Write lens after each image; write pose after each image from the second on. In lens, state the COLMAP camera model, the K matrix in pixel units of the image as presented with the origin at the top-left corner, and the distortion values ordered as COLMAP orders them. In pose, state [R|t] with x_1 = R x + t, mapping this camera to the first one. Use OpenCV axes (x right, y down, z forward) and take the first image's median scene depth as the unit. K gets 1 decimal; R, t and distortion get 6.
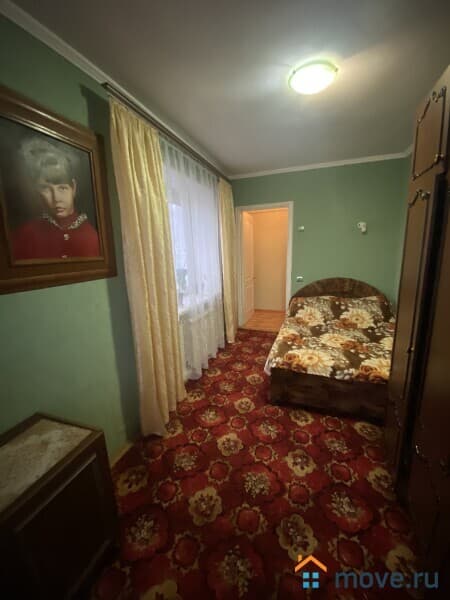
lens RADIAL K [[241.9, 0, 223.5], [0, 241.9, 299.6], [0, 0, 1]] dist [0.014801, -0.016478]
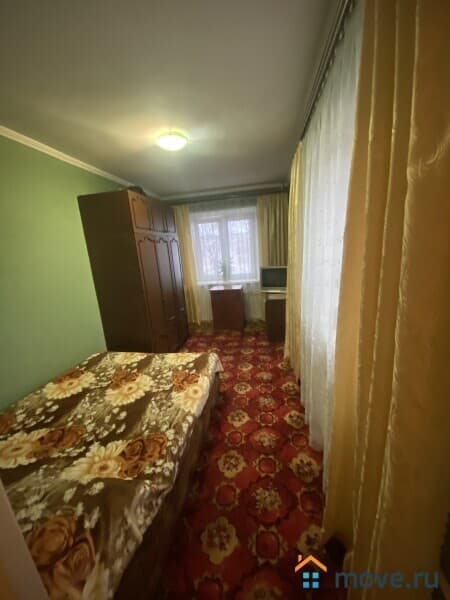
lens RADIAL K [[241.9, 0, 224.4], [0, 241.9, 303.6], [0, 0, 1]] dist [0.014801, -0.016478]
pose [[-0.977881, 0.151852, -0.143840, 0.257158], [0.077298, 0.901377, 0.426080, -0.399998], [0.194355, 0.405537, -0.893178, 1.721328]]
